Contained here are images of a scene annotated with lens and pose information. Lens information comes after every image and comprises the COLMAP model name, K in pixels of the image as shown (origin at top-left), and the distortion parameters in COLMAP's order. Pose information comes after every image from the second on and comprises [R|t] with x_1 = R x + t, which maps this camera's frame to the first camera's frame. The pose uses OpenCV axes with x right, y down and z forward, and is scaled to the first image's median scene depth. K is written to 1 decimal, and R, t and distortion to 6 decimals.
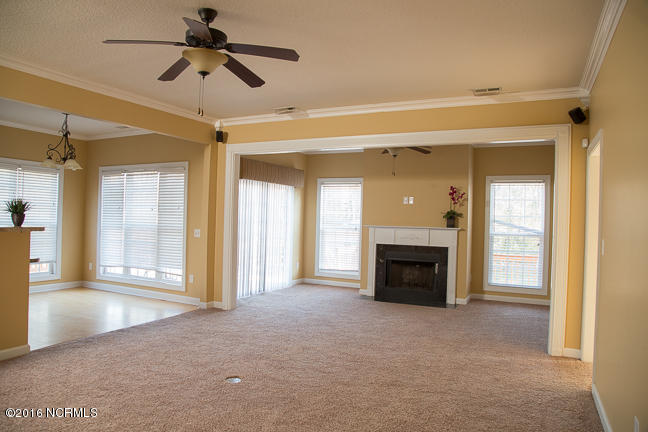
lens RADIAL K [[437.9, 0, 324.0], [0, 437.9, 216.0], [0, 0, 1]] dist [-0.084357, 0.000836]
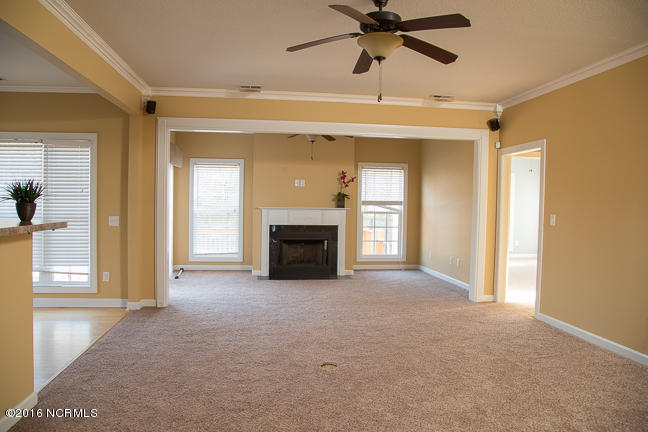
lens RADIAL K [[429.6, 0, 324.0], [0, 429.6, 216.0], [0, 0, 1]] dist [-0.091779, 0.000014]
pose [[0.830793, -0.031473, 0.555691, -0.362321], [0.004633, 0.998756, 0.049640, -0.007633], [-0.556563, -0.038666, 0.829905, 0.099905]]
